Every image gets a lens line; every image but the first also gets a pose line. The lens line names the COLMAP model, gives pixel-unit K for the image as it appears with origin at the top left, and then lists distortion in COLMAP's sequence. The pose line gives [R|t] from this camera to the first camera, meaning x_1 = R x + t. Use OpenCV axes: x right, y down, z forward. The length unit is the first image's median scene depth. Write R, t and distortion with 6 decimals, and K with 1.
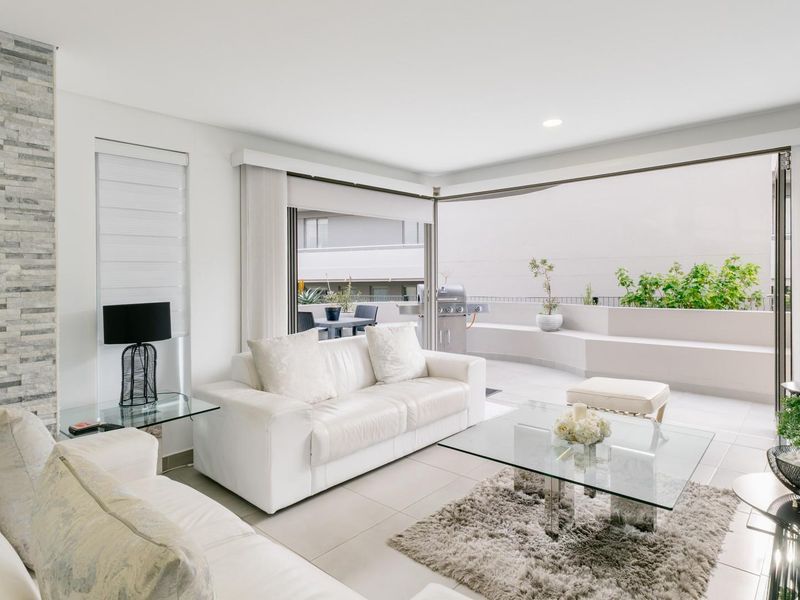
lens RADIAL K [[474.7, 0, 398.9], [0, 474.7, 275.0], [0, 0, 1]] dist [0.000650, -0.000055]
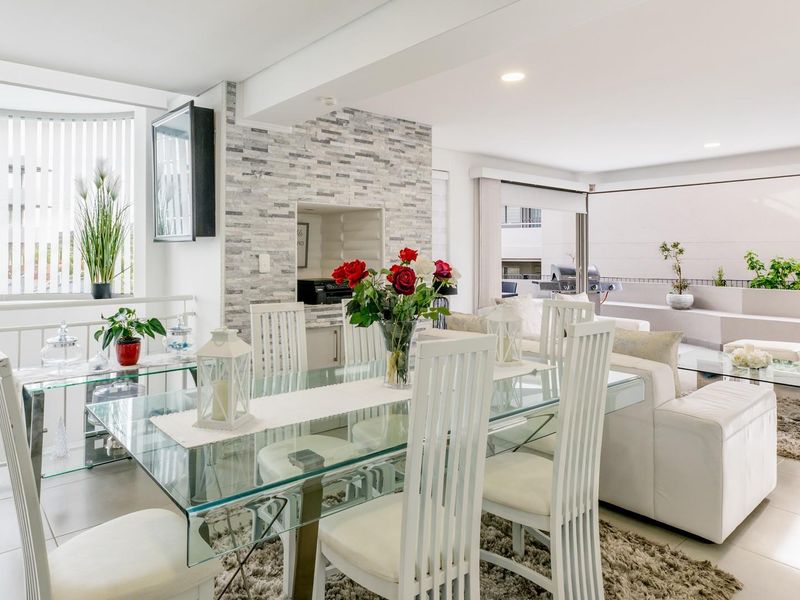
lens RADIAL K [[490.2, 0, 396.9], [0, 490.2, 241.6], [0, 0, 1]] dist [-0.000349, -0.000876]
pose [[0.986585, 0.011678, -0.162830, -0.144246], [-0.016013, 0.999551, -0.025336, 0.001579], [0.162461, 0.027604, 0.986329, -0.220595]]
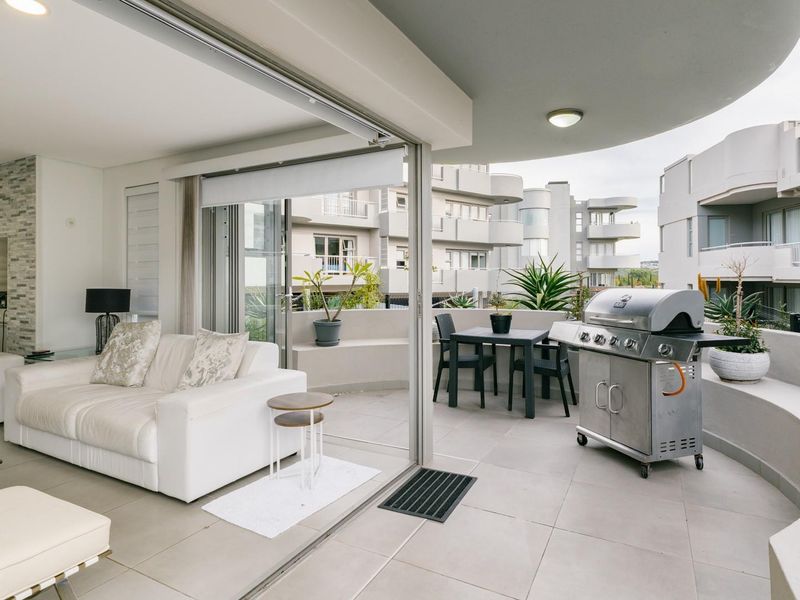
lens RADIAL K [[464.7, 0, 404.1], [0, 464.7, 268.7], [0, 0, 1]] dist [0.001352, 0.000730]
pose [[0.253464, -0.007437, -0.967316, 0.433070], [0.001785, 0.999972, -0.007220, 0.002265], [0.967343, 0.000103, 0.253470, 0.563958]]
